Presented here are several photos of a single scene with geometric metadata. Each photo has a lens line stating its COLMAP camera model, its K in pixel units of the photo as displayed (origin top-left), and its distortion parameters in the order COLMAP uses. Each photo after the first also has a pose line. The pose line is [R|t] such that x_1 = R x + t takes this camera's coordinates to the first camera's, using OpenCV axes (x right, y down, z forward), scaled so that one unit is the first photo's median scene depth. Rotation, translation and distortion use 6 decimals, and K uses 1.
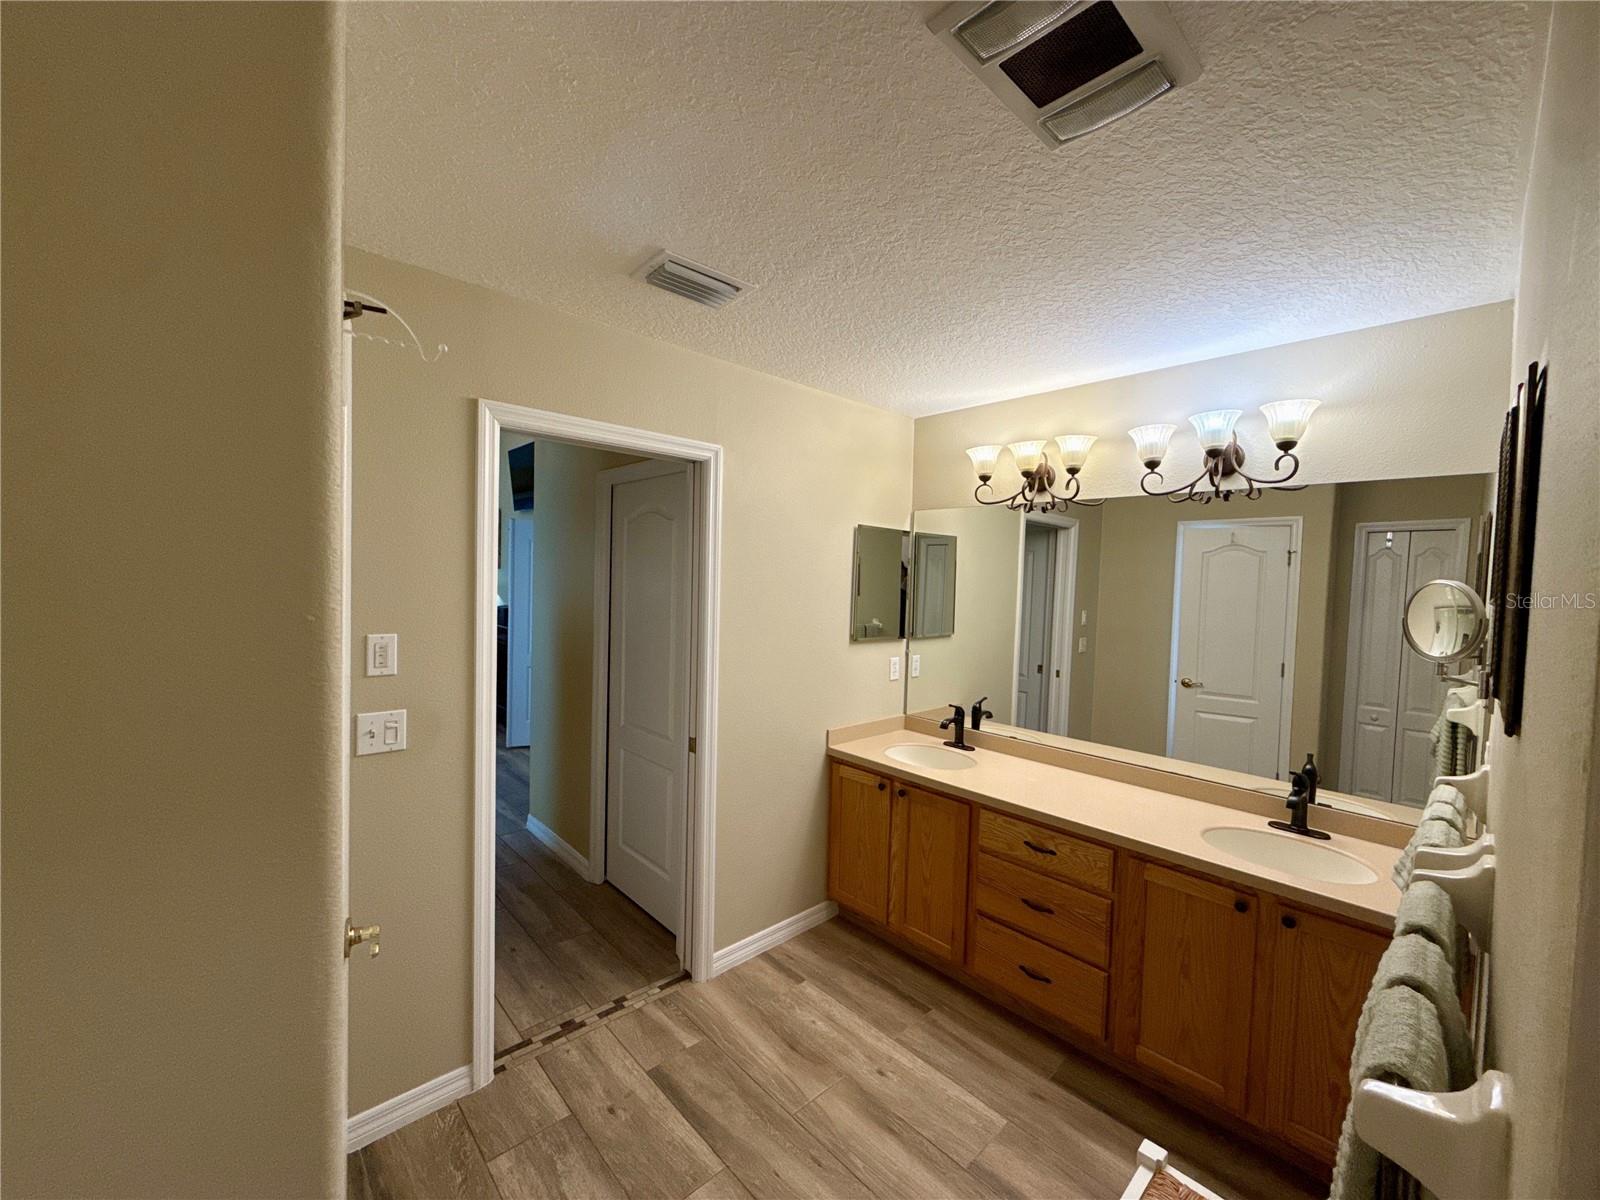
lens RADIAL K [[638.2, 0, 798.8], [0, 638.2, 599.4], [0, 0, 1]] dist [-0.000552, -0.000148]
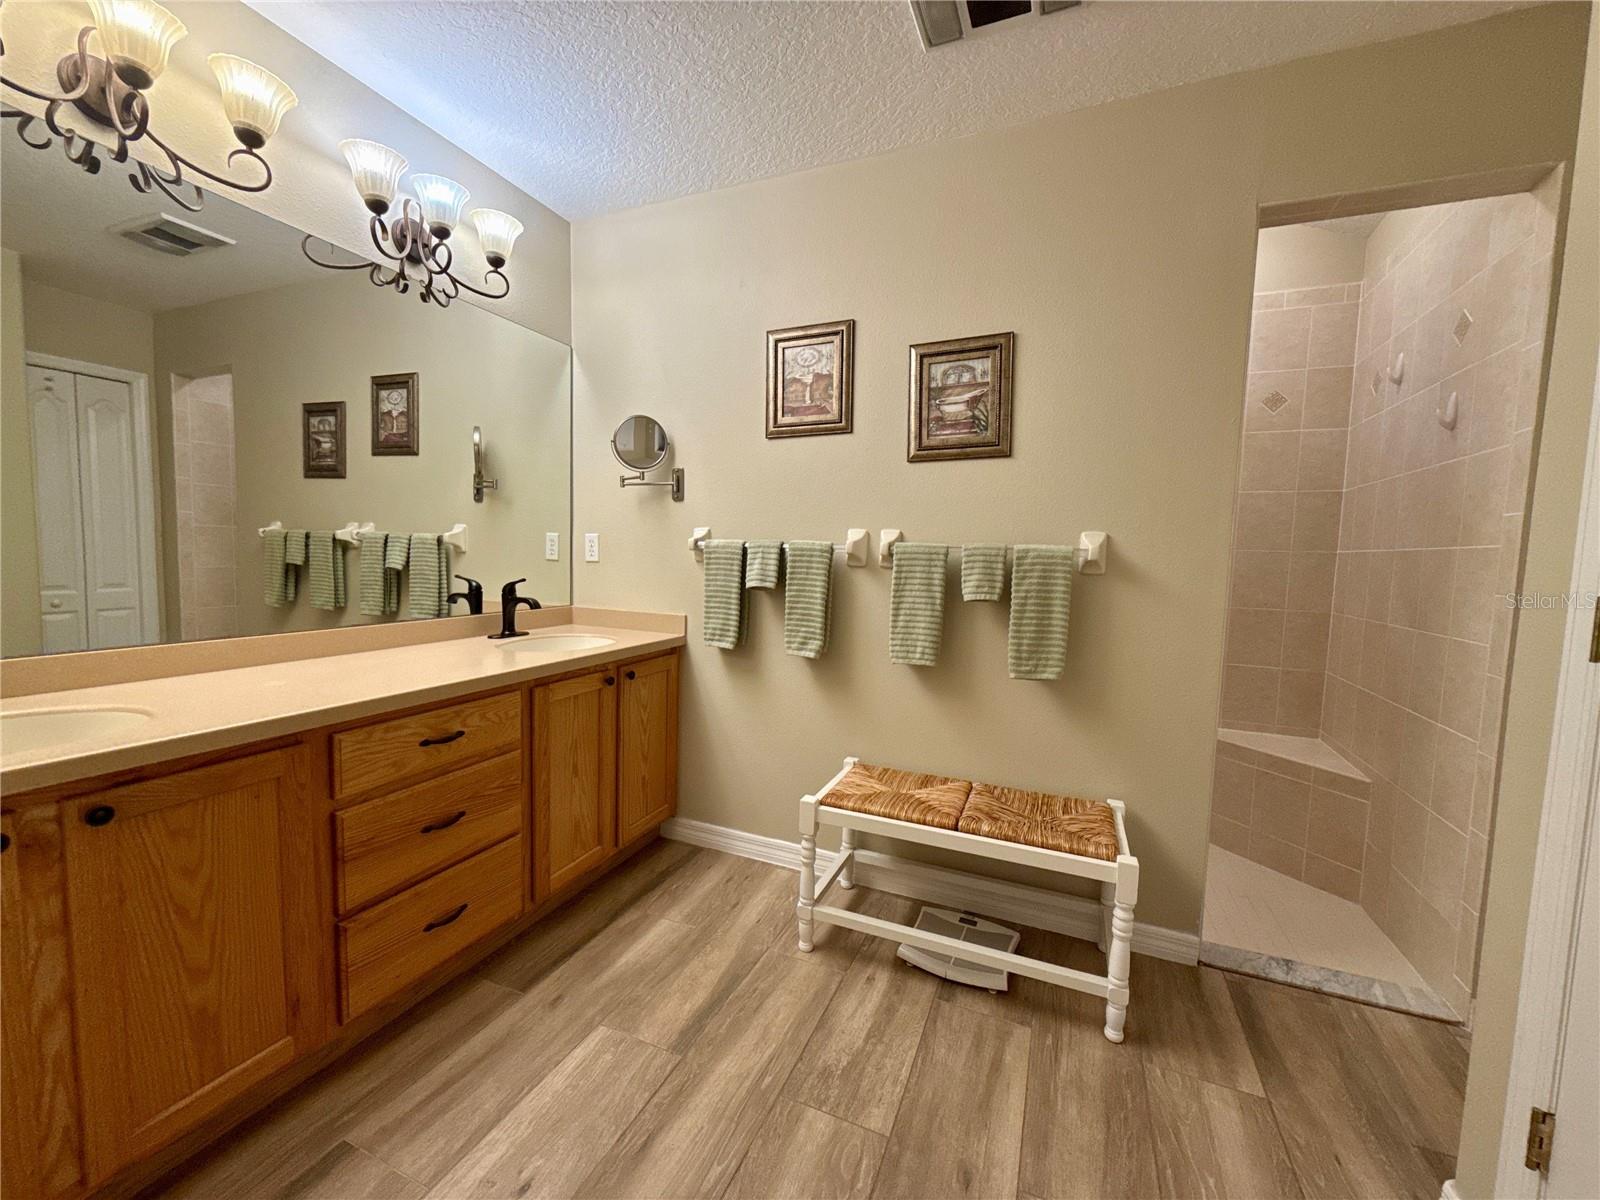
lens RADIAL K [[638.2, 0, 796.0], [0, 638.2, 601.2], [0, 0, 1]] dist [-0.000552, -0.000148]
pose [[-0.399837, -0.112624, 0.909641, -0.394294], [-0.006094, 0.992727, 0.120232, 0.161501], [-0.916566, 0.042530, -0.397616, 0.941827]]
